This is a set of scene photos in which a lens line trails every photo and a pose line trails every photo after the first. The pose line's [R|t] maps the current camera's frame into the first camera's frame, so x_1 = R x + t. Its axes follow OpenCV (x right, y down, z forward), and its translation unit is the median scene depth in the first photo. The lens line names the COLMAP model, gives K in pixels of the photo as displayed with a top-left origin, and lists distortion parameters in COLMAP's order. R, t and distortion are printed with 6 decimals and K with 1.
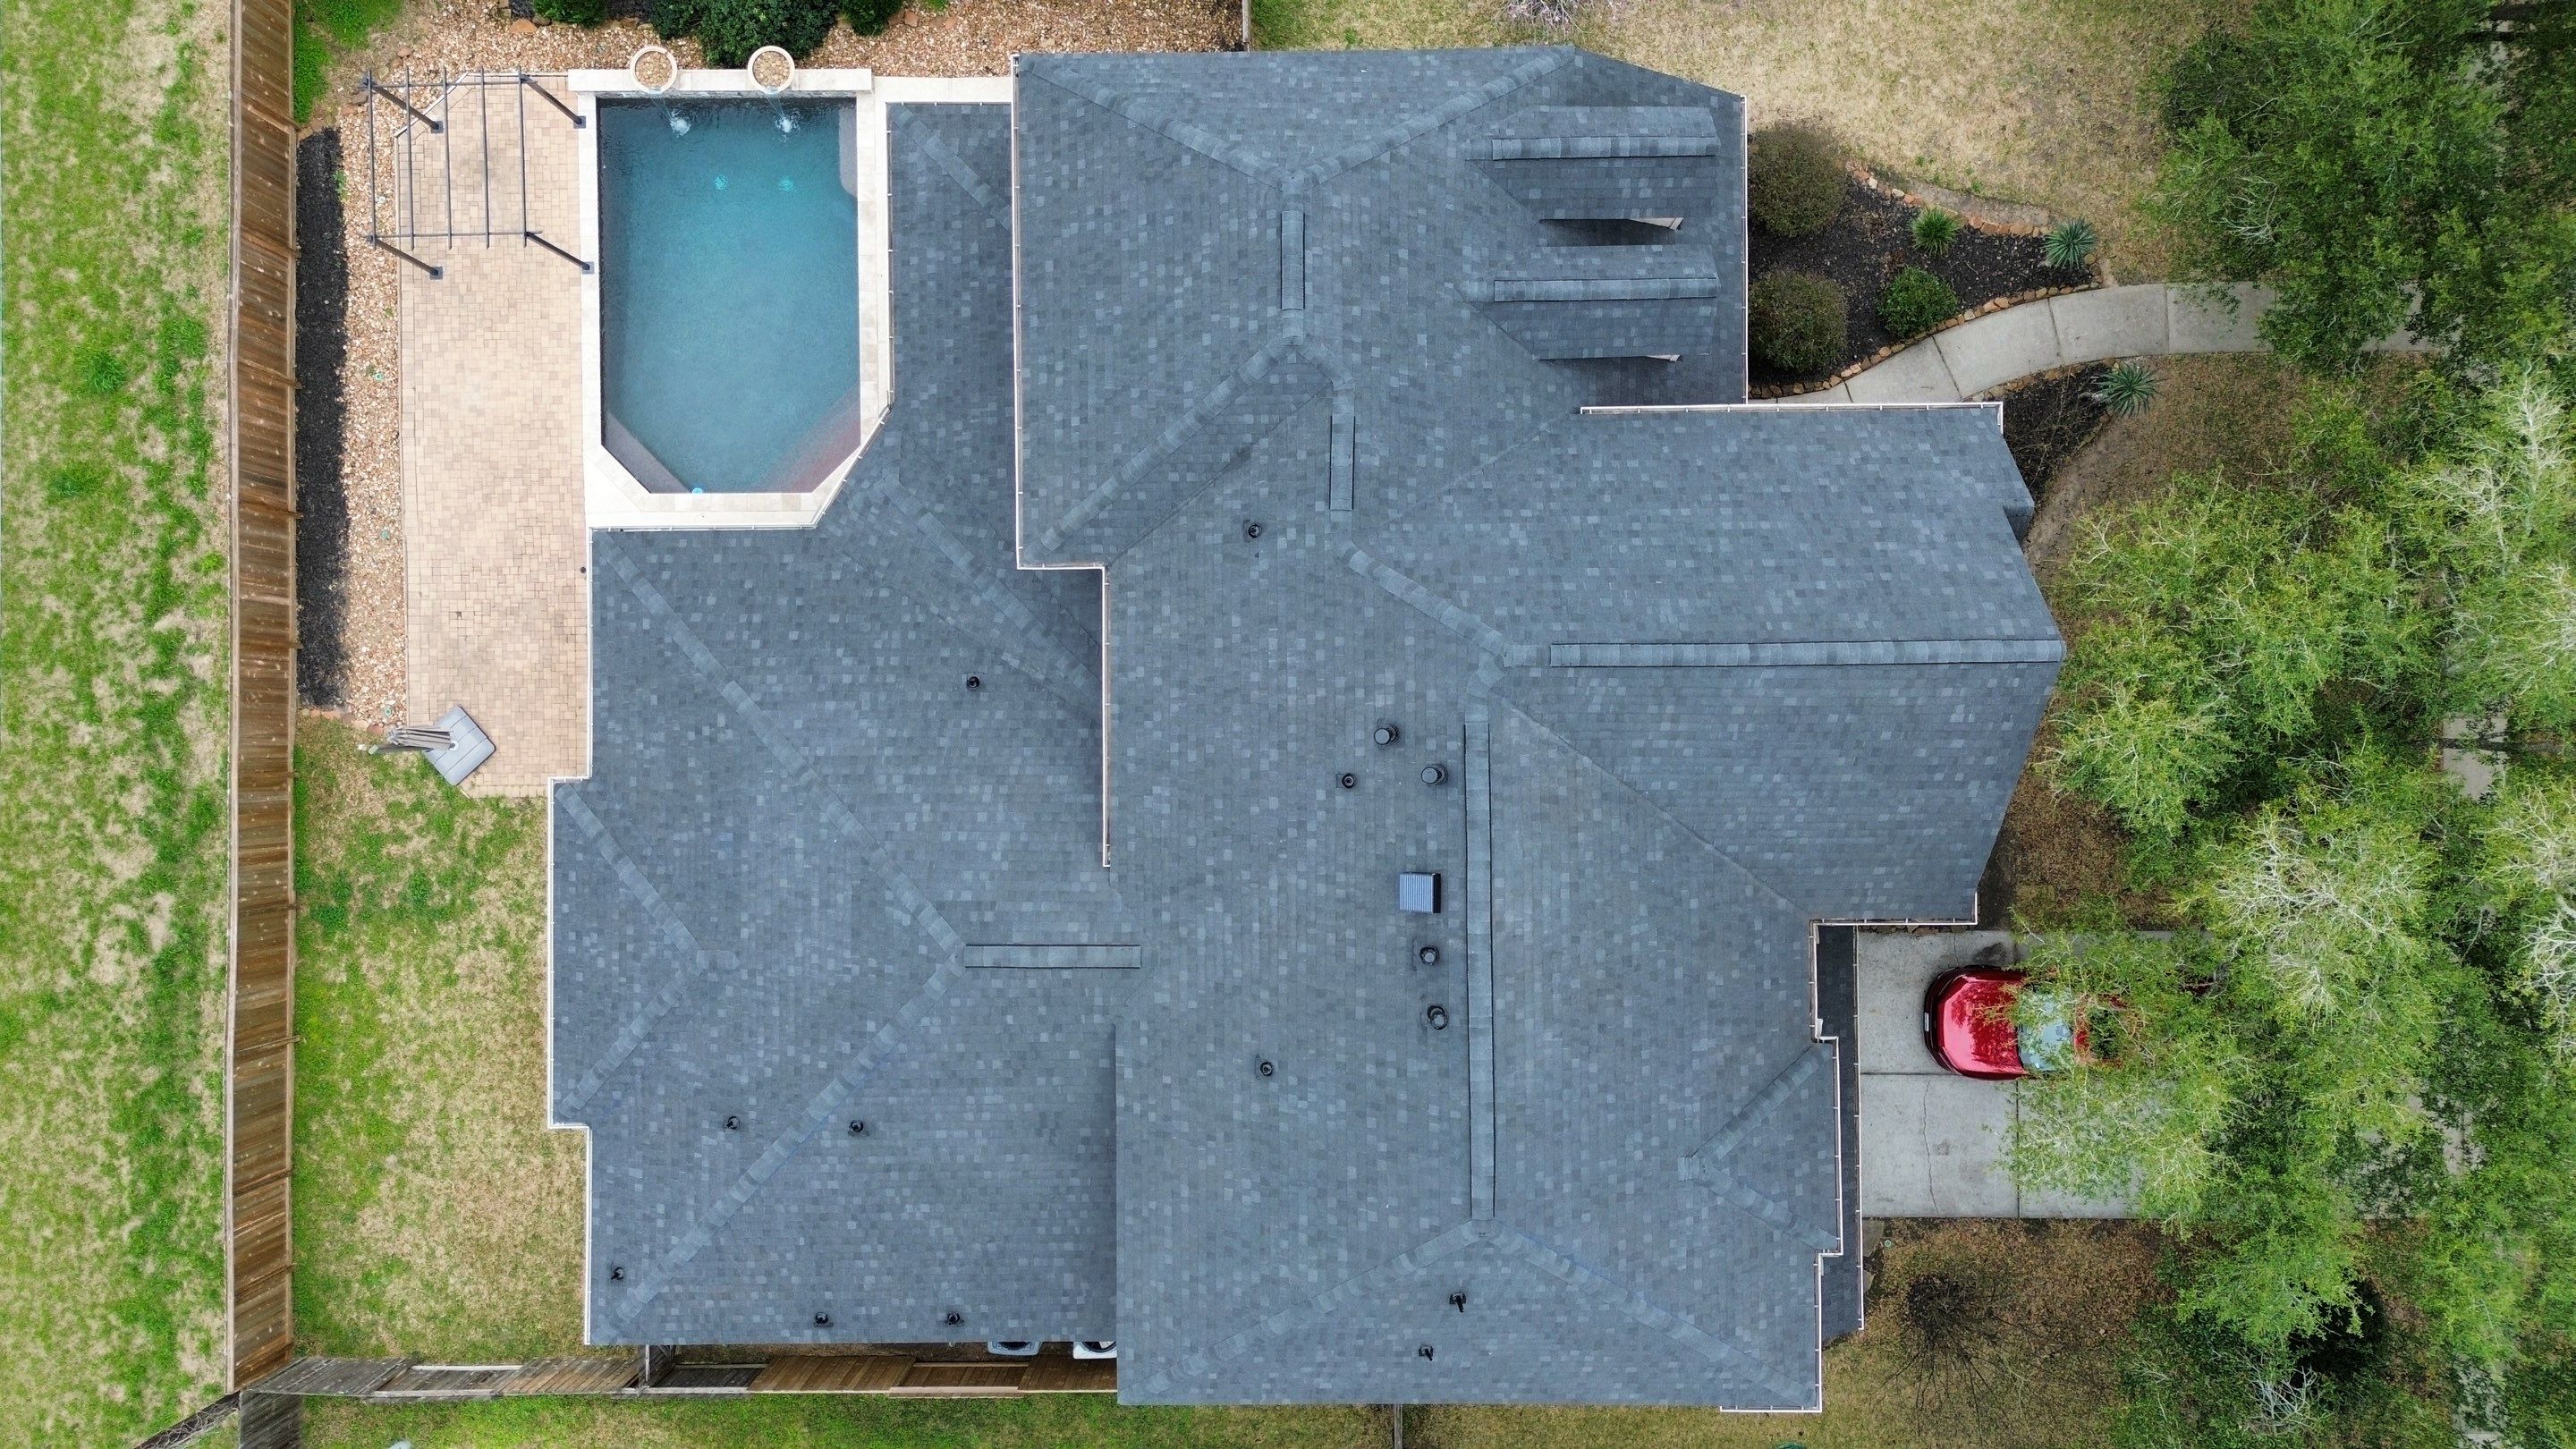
lens RADIAL K [[1819.9, 0, 1298.0], [0, 1819.9, 728.9], [0, 0, 1]] dist [0.084800, -0.088916]
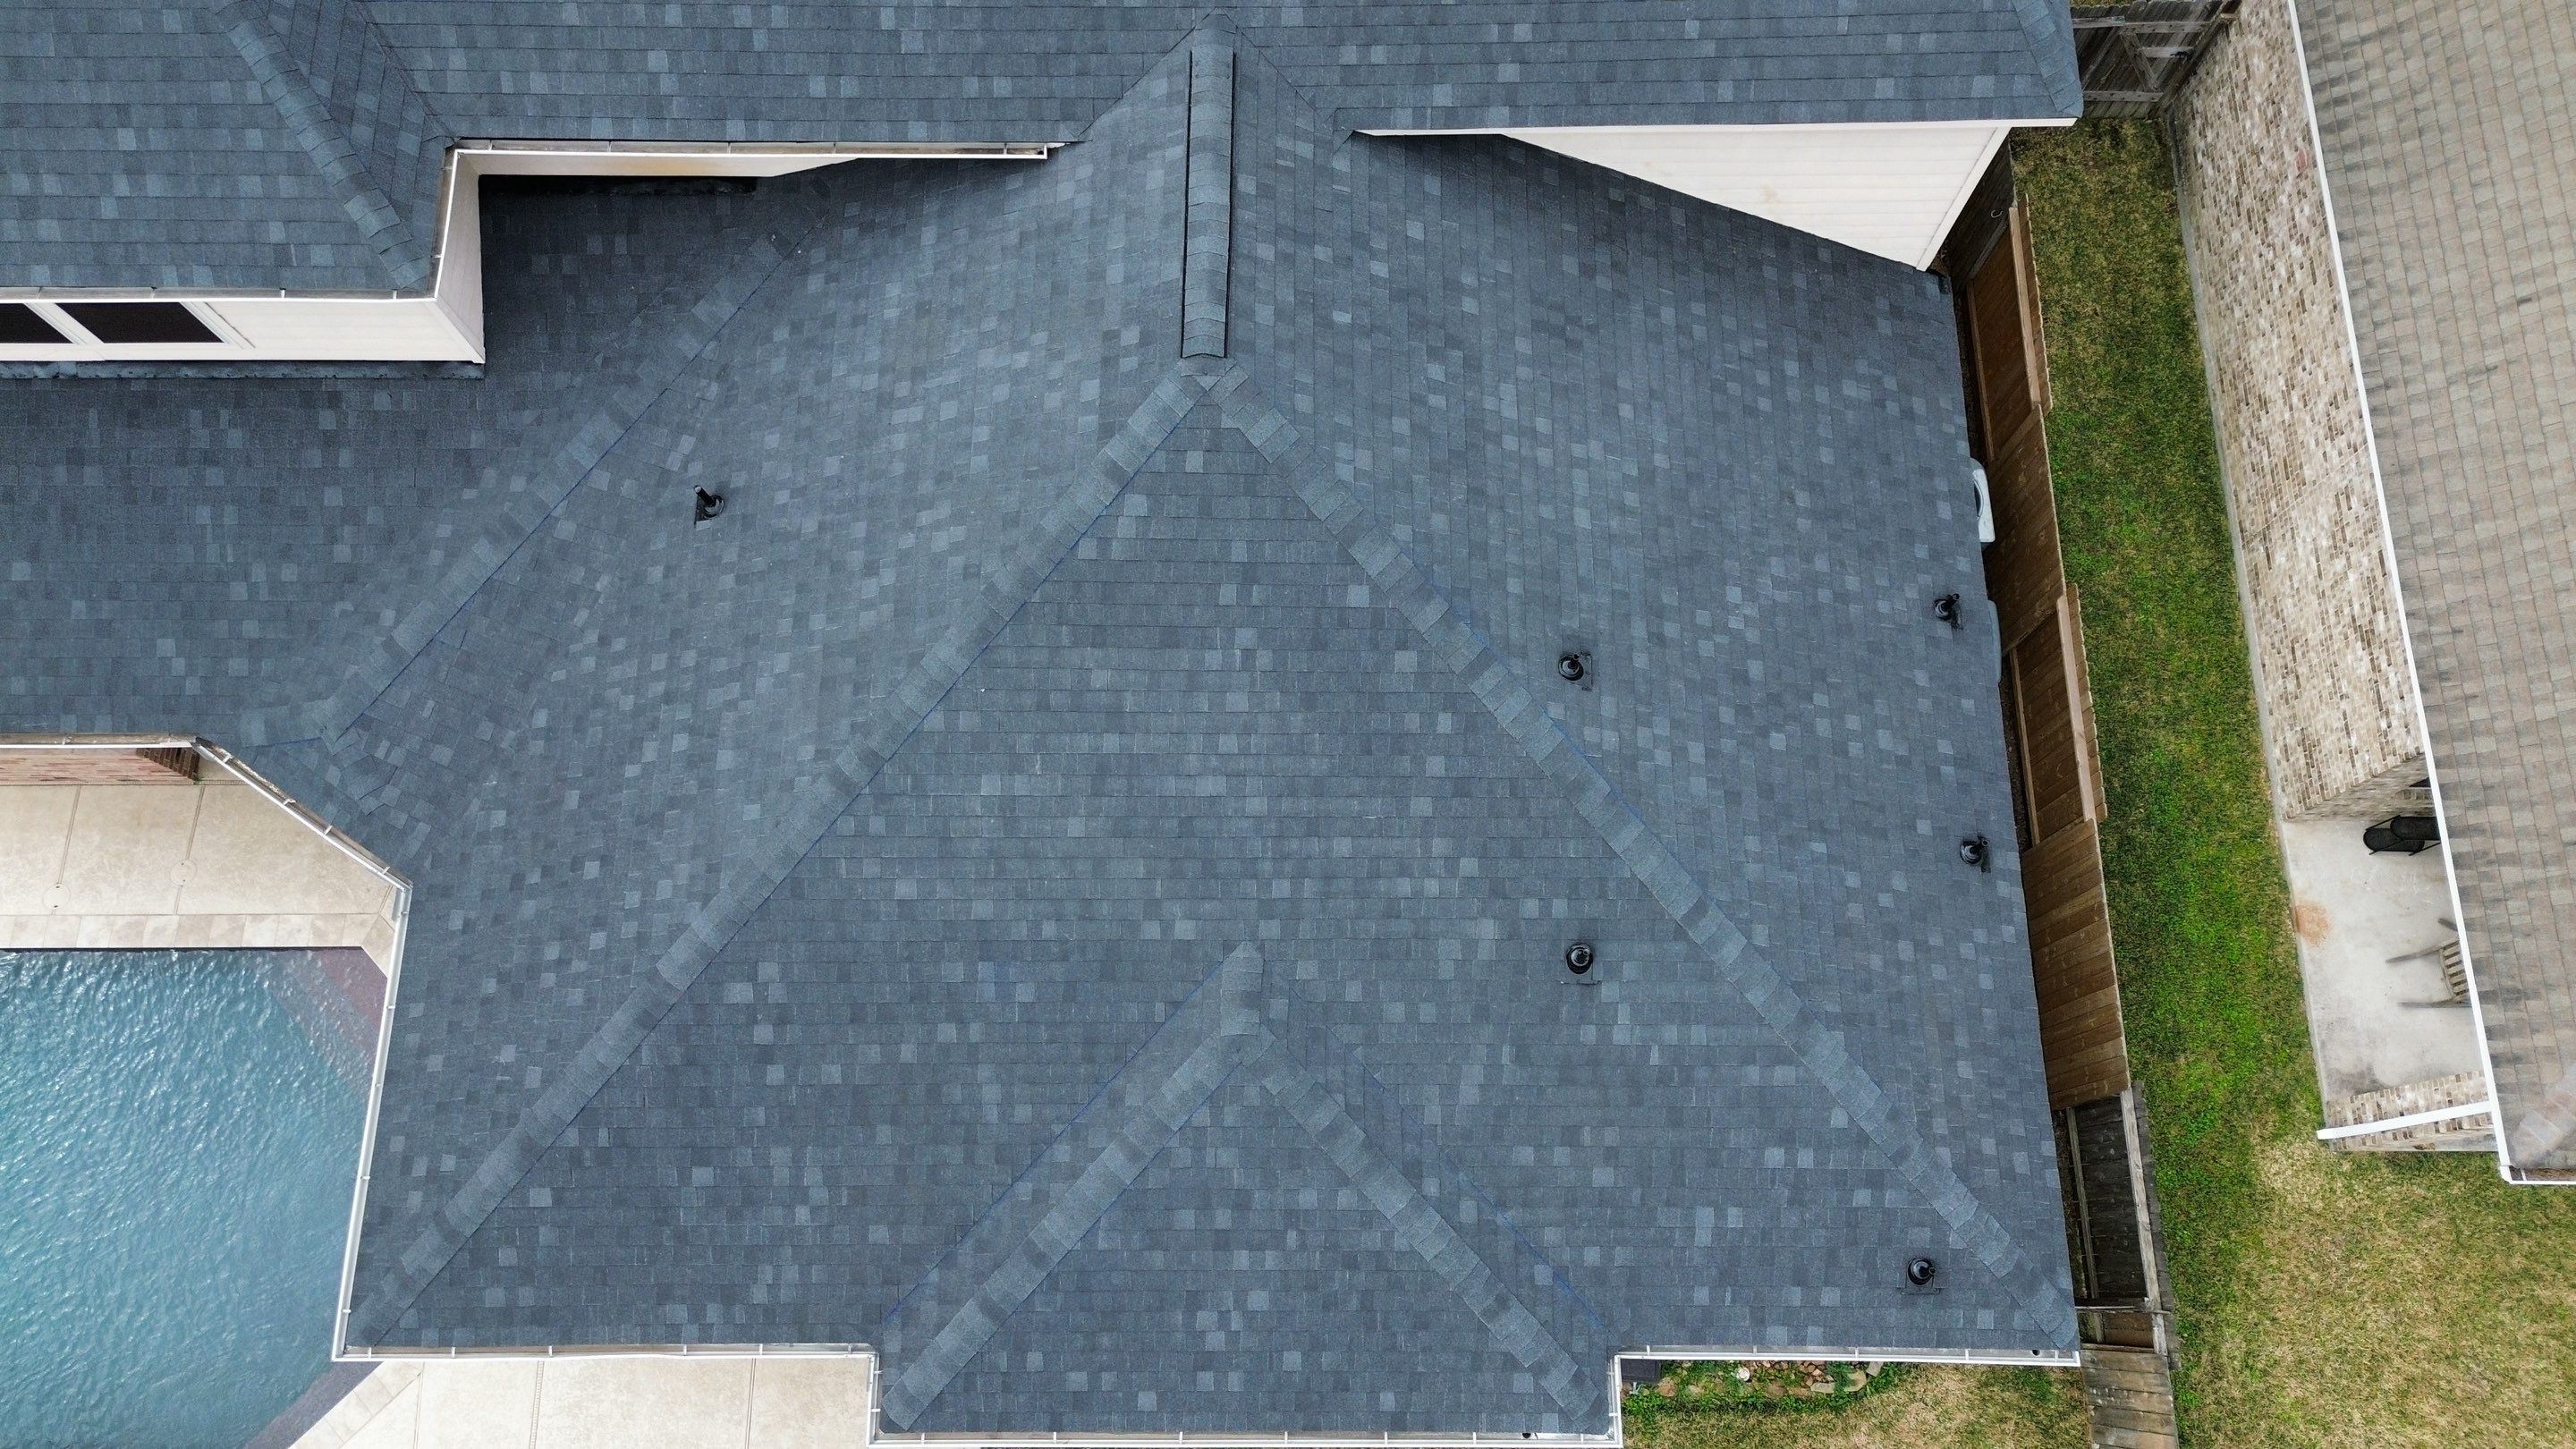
lens RADIAL K [[1819.9, 0, 1290.7], [0, 1819.9, 729.7], [0, 0, 1]] dist [0.084800, -0.088916]
pose [[0.007132, -0.950542, 0.310513, -0.393004], [0.999972, 0.007496, -0.000020, 0.136311], [-0.002308, 0.310505, 0.950569, 0.522102]]
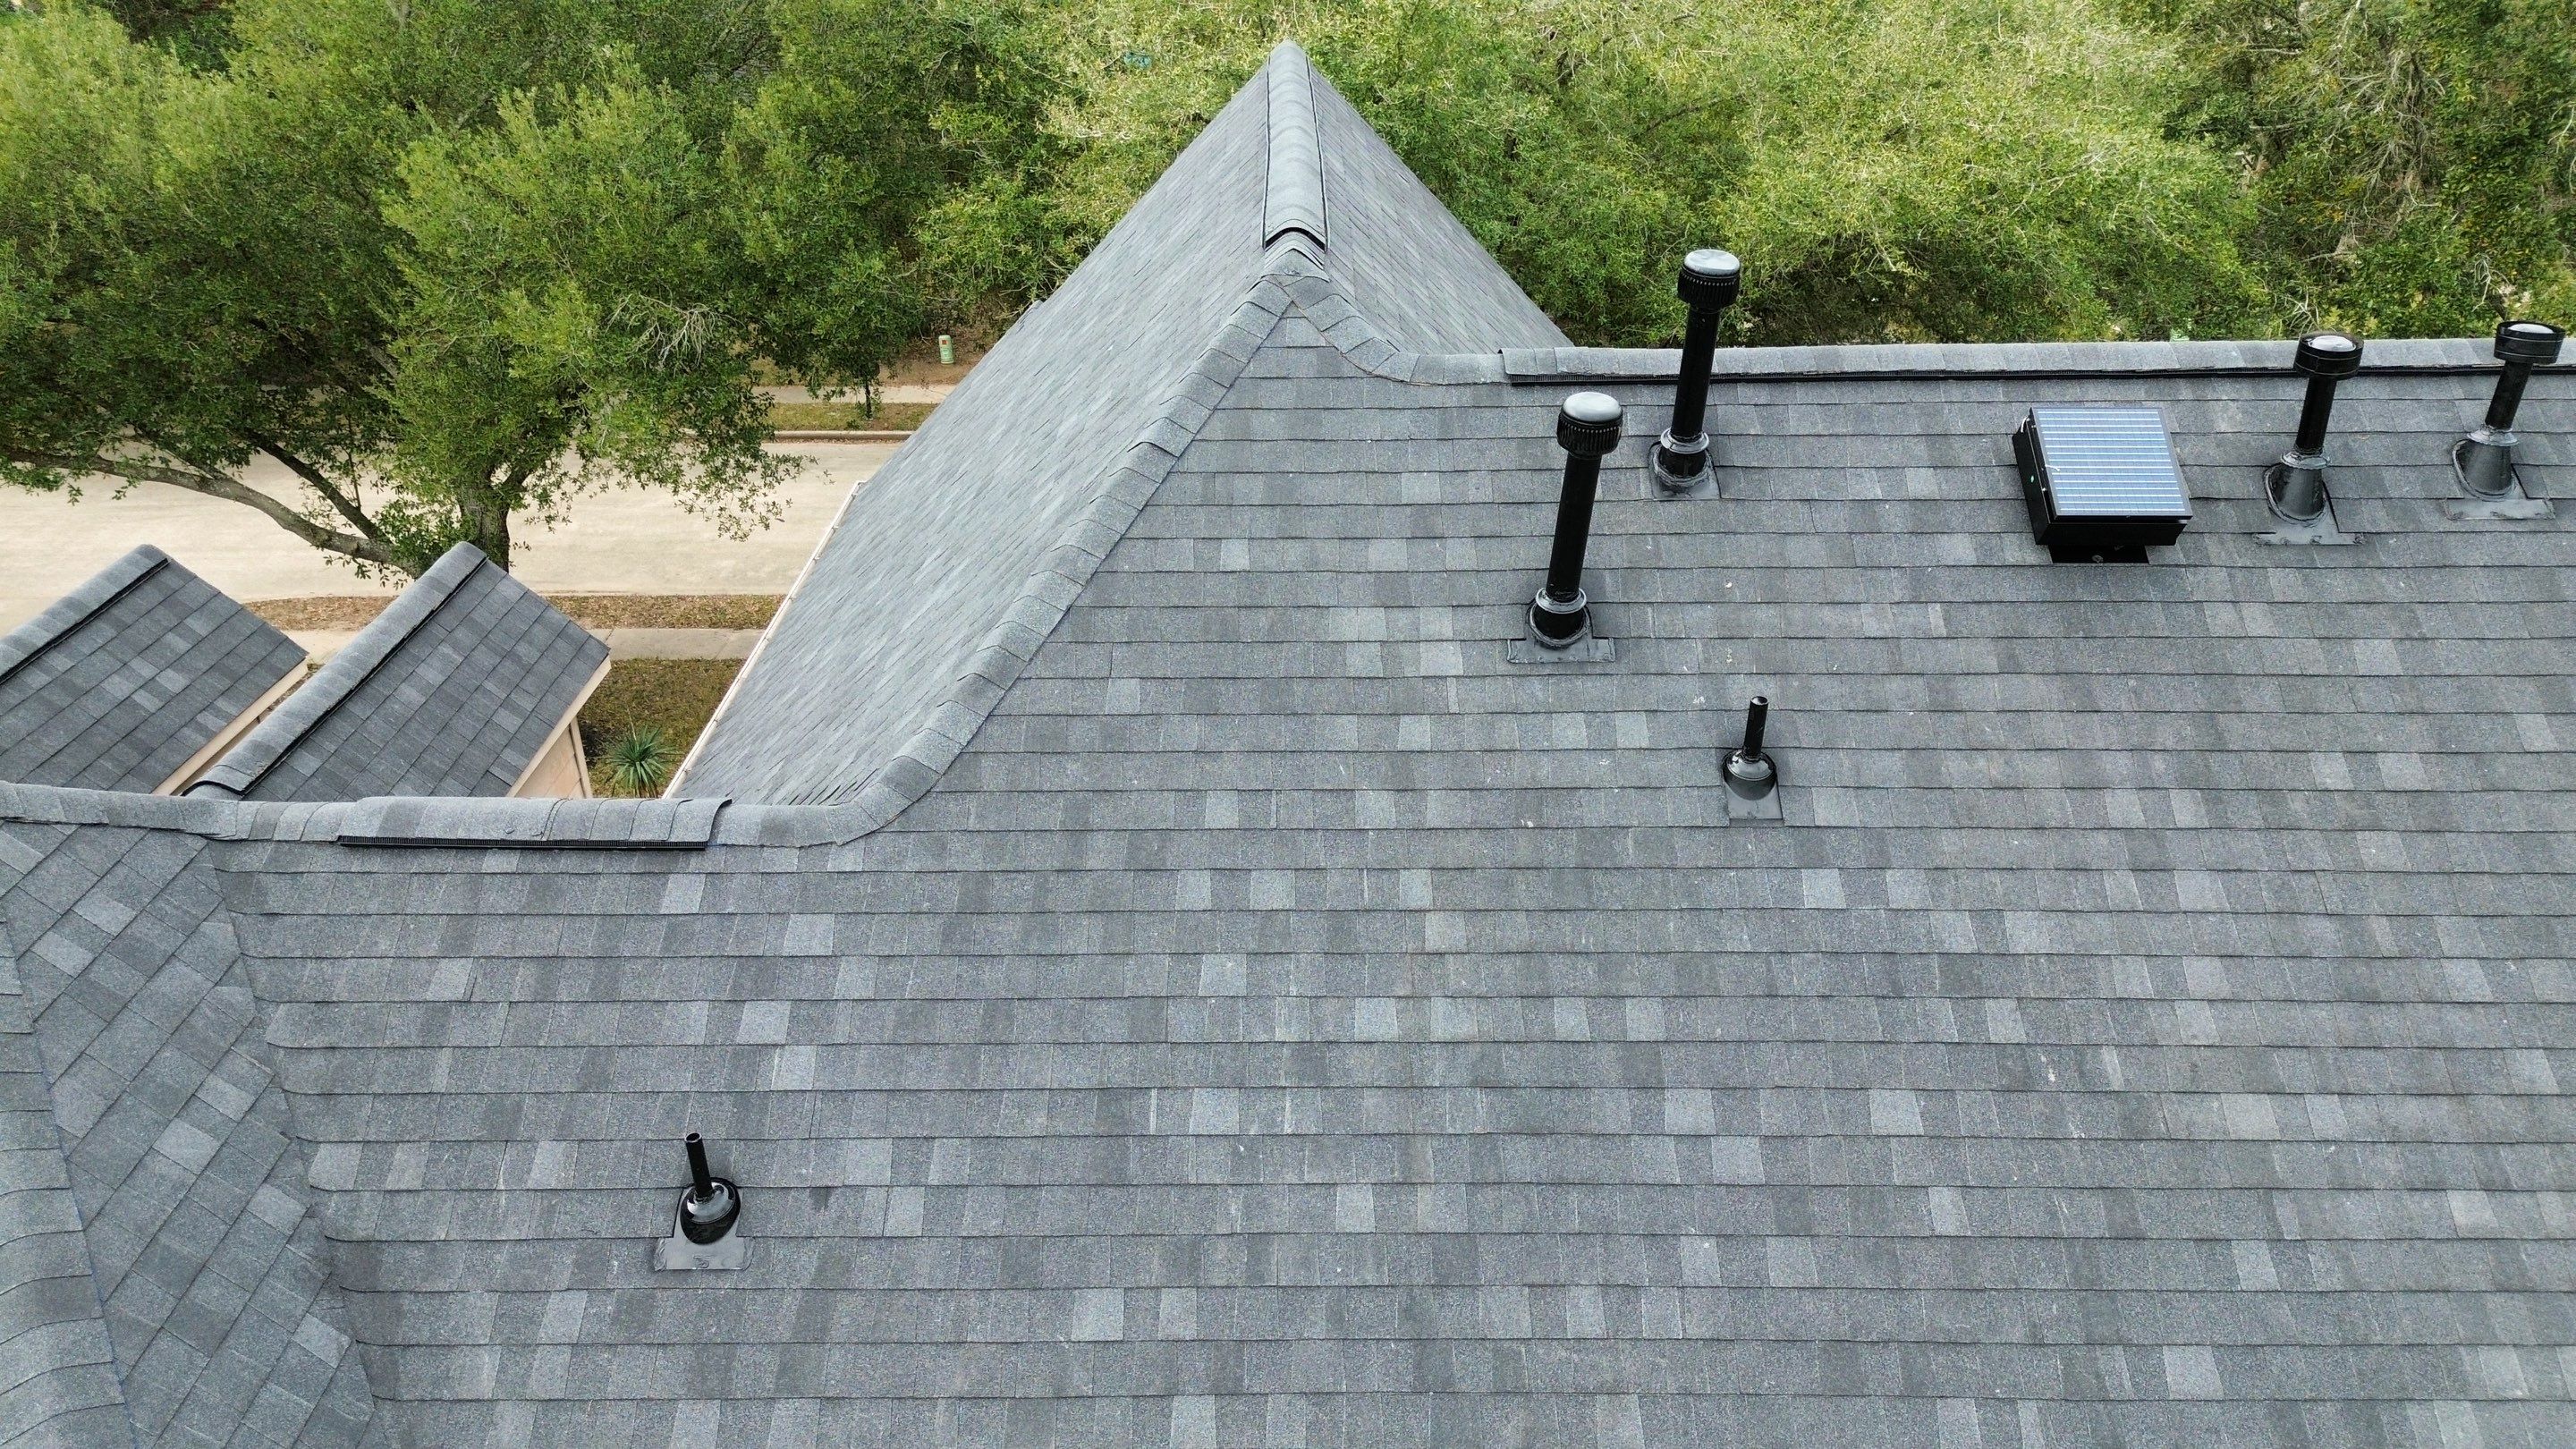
lens RADIAL K [[1819.9, 0, 1292.1], [0, 1819.9, 728.0], [0, 0, 1]] dist [0.084800, -0.088916]
pose [[-0.000528, -0.446490, 0.894788, -0.178415], [0.999960, 0.007765, 0.004465, -0.033670], [-0.008942, 0.894755, 0.446468, 0.746327]]
